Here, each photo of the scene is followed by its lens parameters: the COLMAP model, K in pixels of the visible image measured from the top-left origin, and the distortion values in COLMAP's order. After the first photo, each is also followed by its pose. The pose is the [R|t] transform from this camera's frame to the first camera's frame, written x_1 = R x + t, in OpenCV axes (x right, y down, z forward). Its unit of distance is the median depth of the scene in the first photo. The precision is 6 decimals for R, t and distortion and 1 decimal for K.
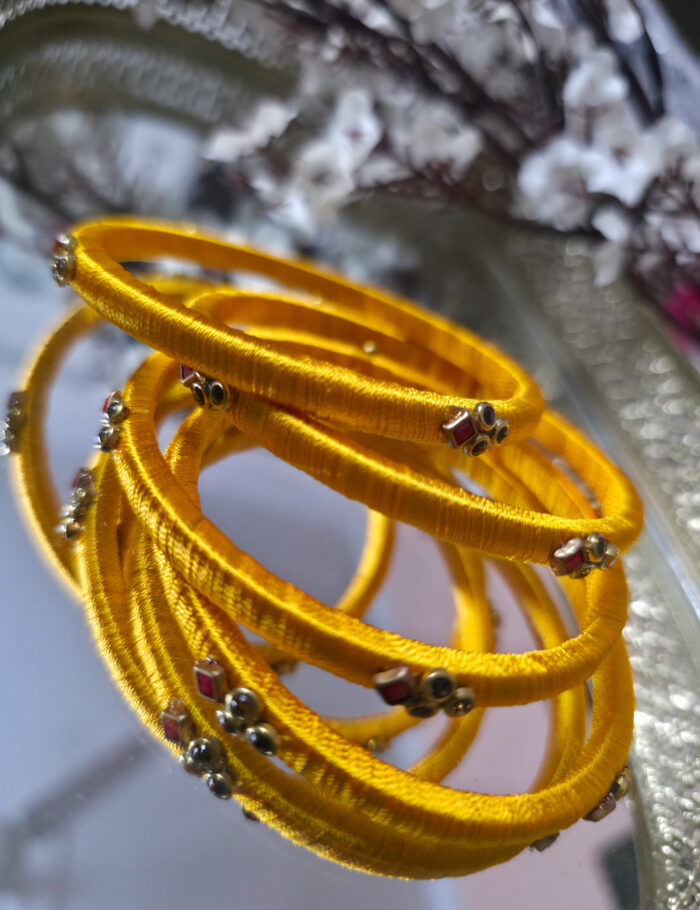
lens RADIAL K [[701.0, 0, 351.0], [0, 701.0, 457.2], [0, 0, 1]] dist [-0.068968, 0.011602]
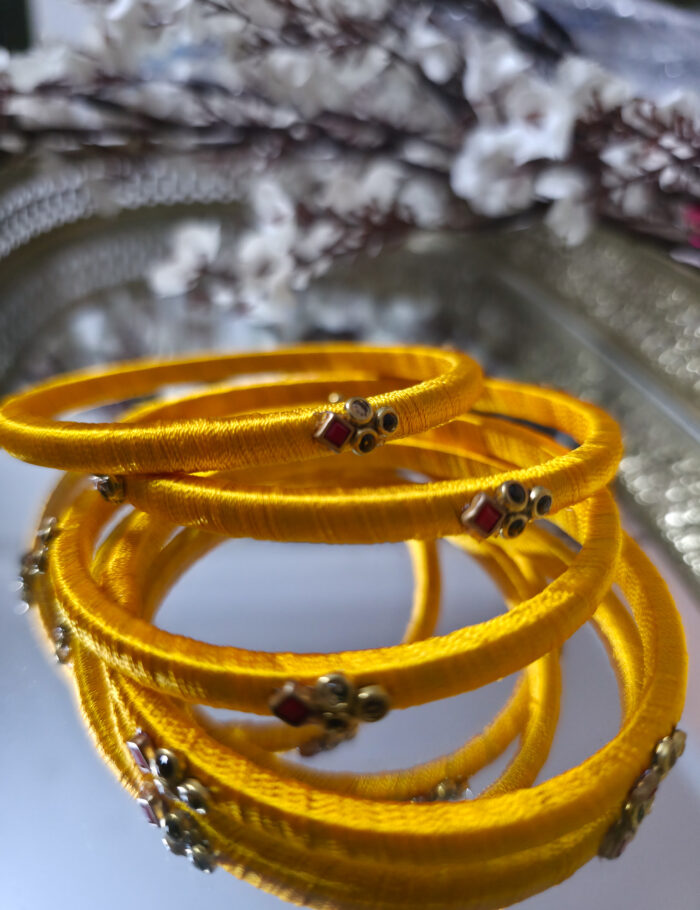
lens RADIAL K [[701.0, 0, 355.9], [0, 701.0, 461.5], [0, 0, 1]] dist [-0.068968, 0.011602]
pose [[0.904883, -0.362235, -0.223548, 0.429085], [0.328965, 0.928401, -0.172780, 0.195208], [0.270129, 0.082806, 0.959257, 0.085589]]
